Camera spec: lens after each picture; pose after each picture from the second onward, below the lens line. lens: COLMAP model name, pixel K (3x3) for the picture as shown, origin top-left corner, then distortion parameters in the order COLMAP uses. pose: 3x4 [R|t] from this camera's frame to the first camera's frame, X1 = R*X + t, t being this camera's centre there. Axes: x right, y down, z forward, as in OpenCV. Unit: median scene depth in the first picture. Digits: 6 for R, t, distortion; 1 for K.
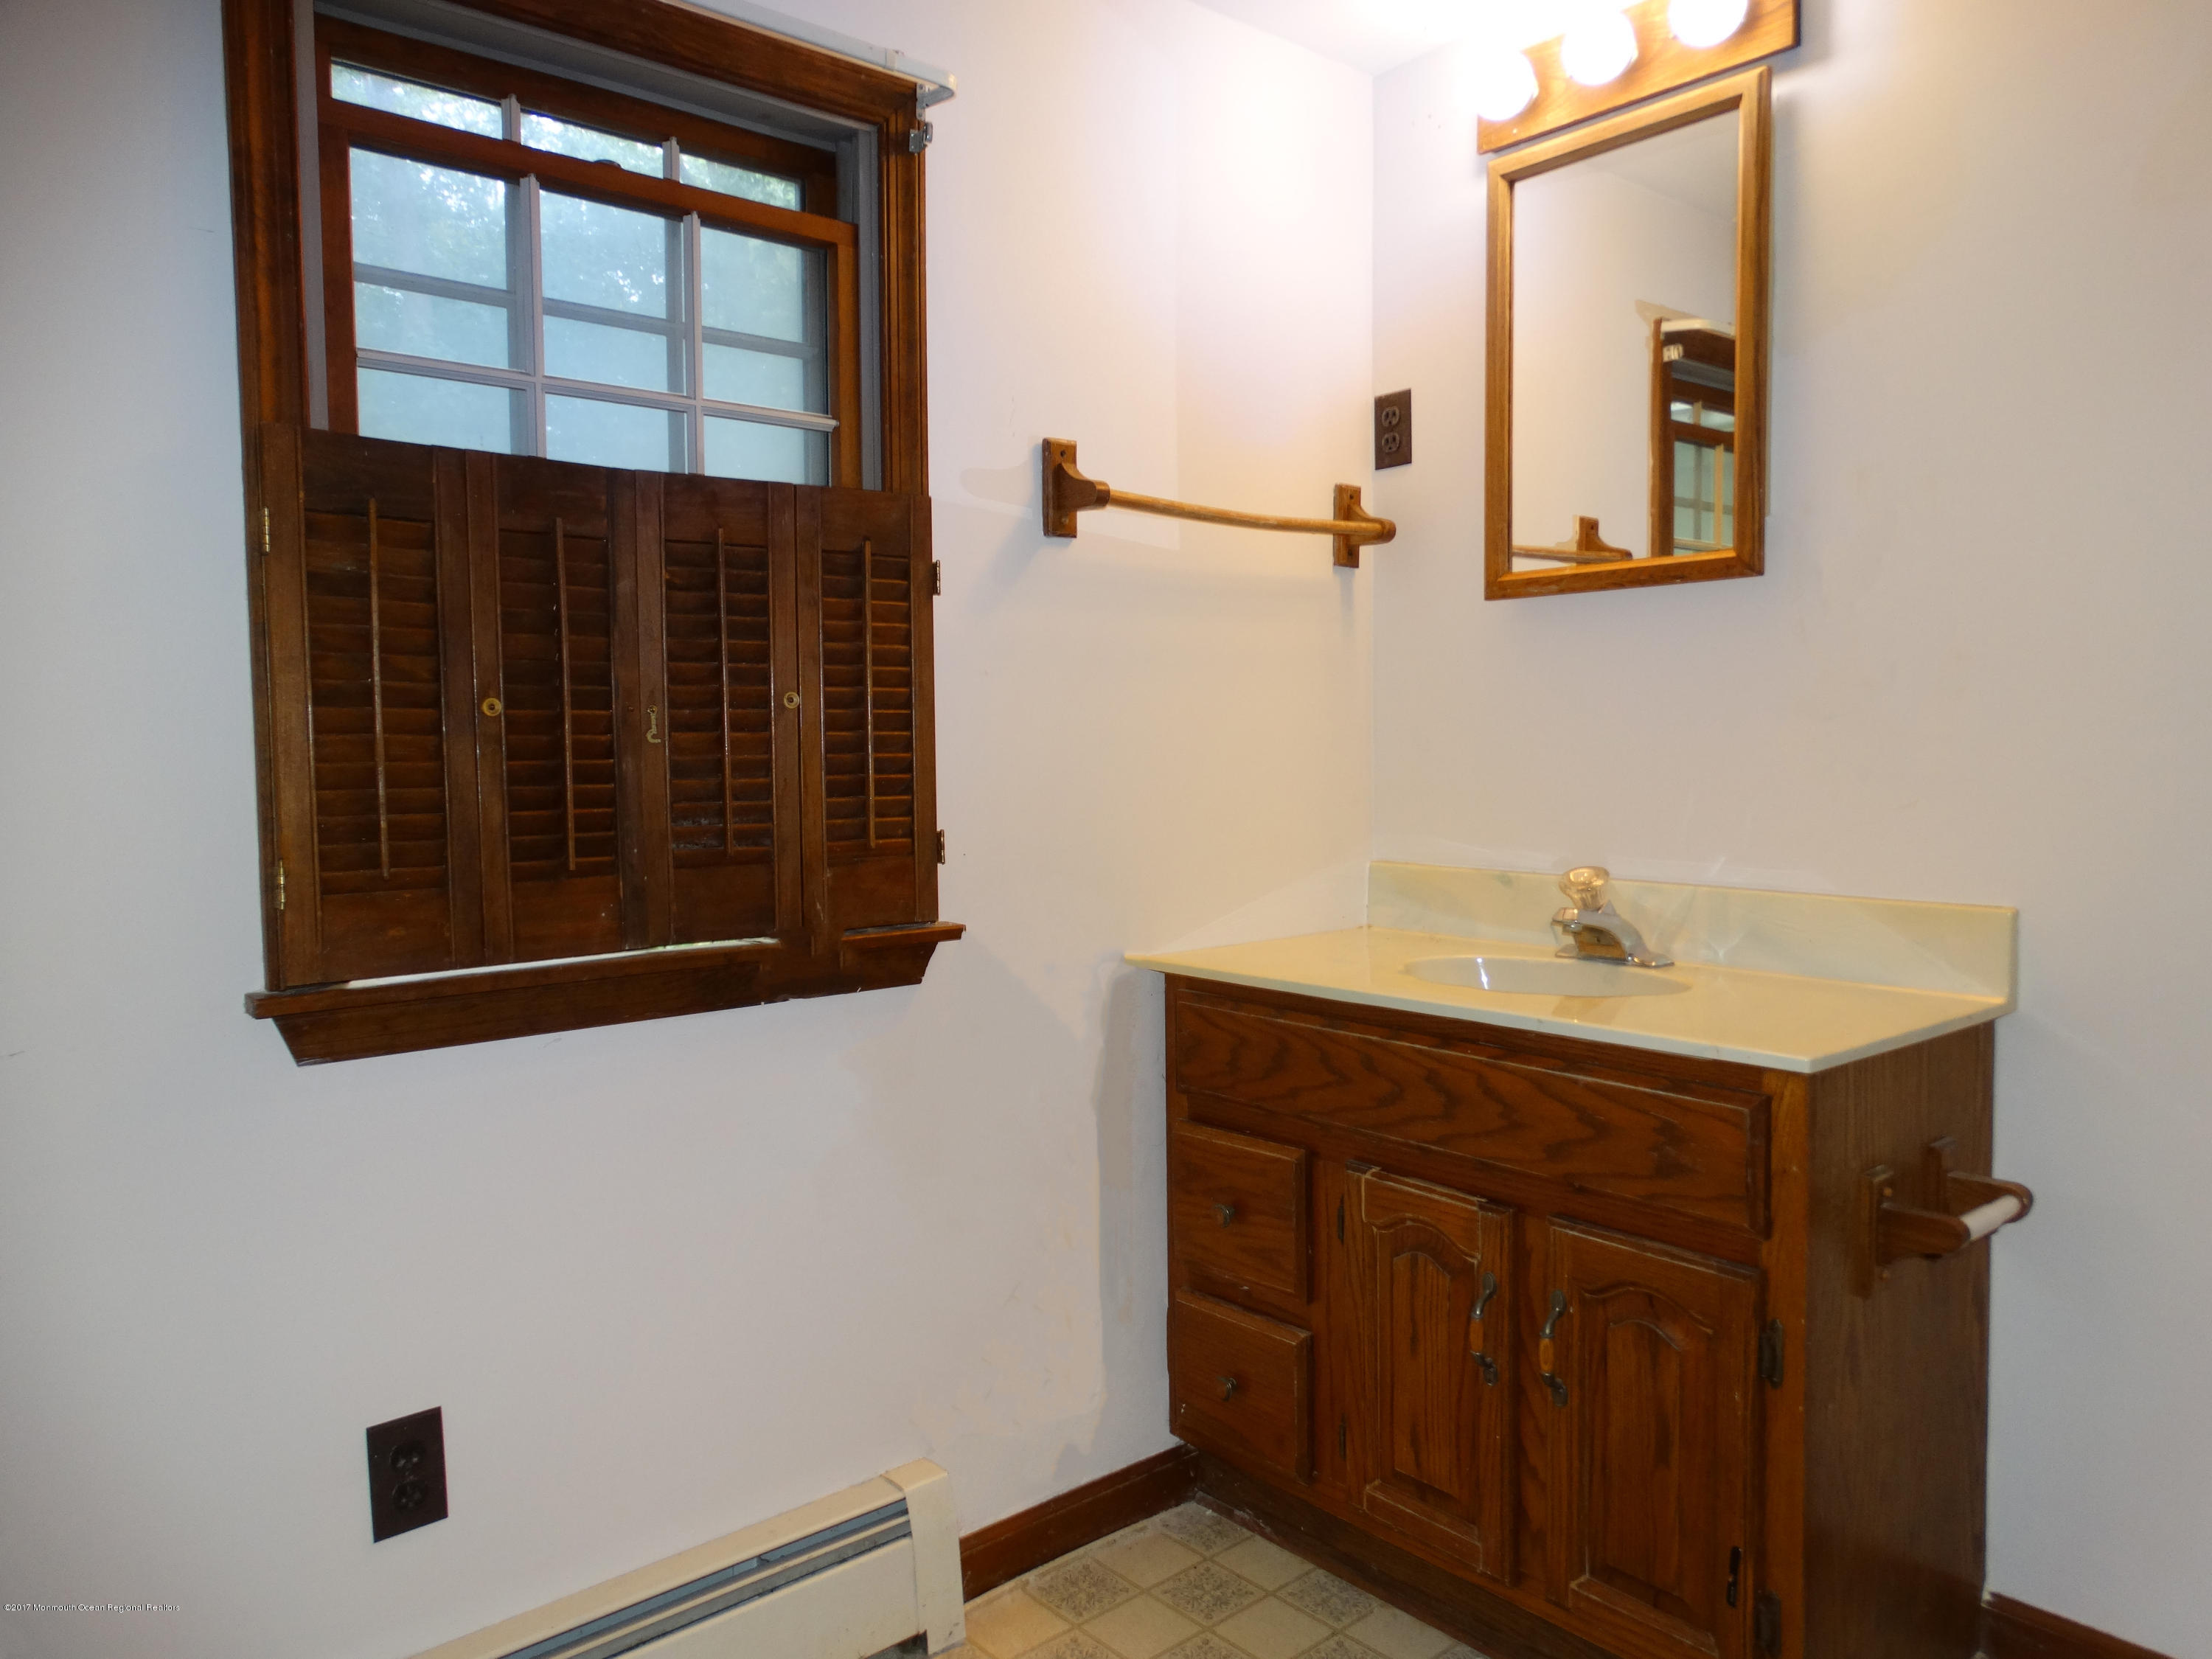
lens RADIAL K [[1545.3, 0, 1110.3], [0, 1545.3, 824.1], [0, 0, 1]] dist [-0.011730, -0.010728]
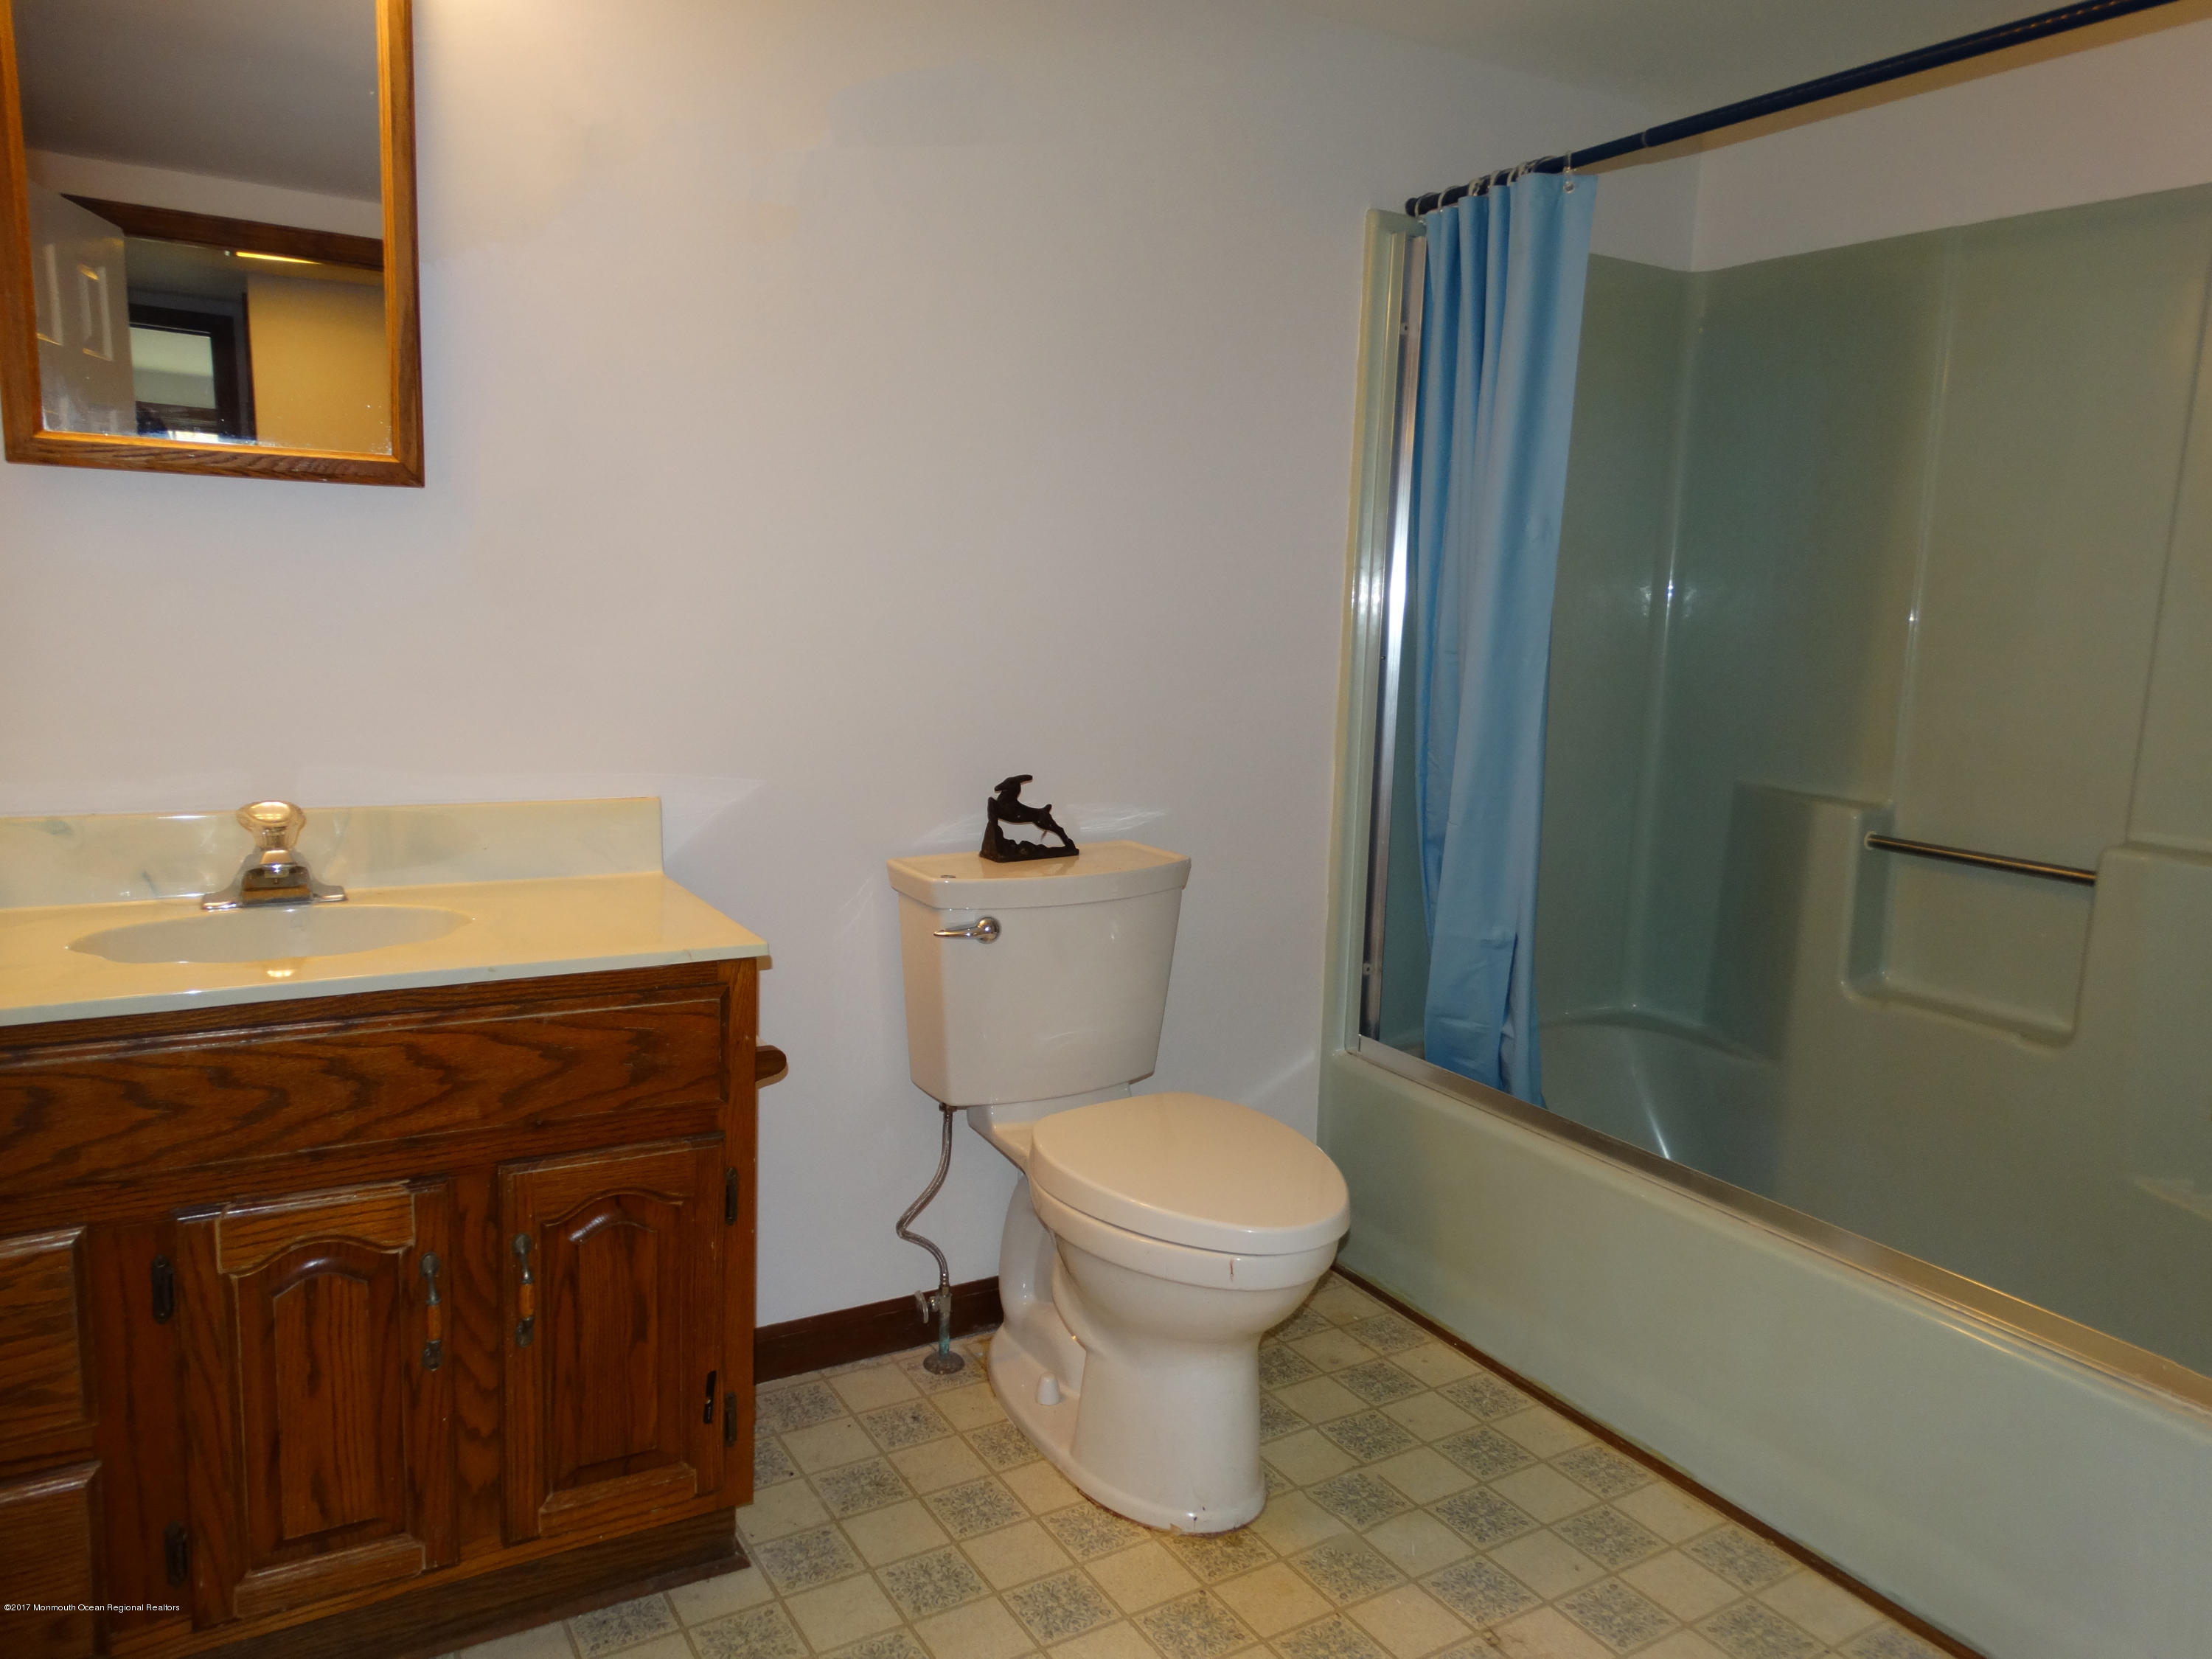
lens RADIAL K [[1545.3, 0, 1110.3], [0, 1545.3, 824.1], [0, 0, 1]] dist [-0.011730, -0.010728]
pose [[0.139585, -0.120693, 0.982827, -0.565406], [0.013505, 0.992684, 0.119985, -0.066509], [-0.990118, -0.003475, 0.140194, 0.472883]]
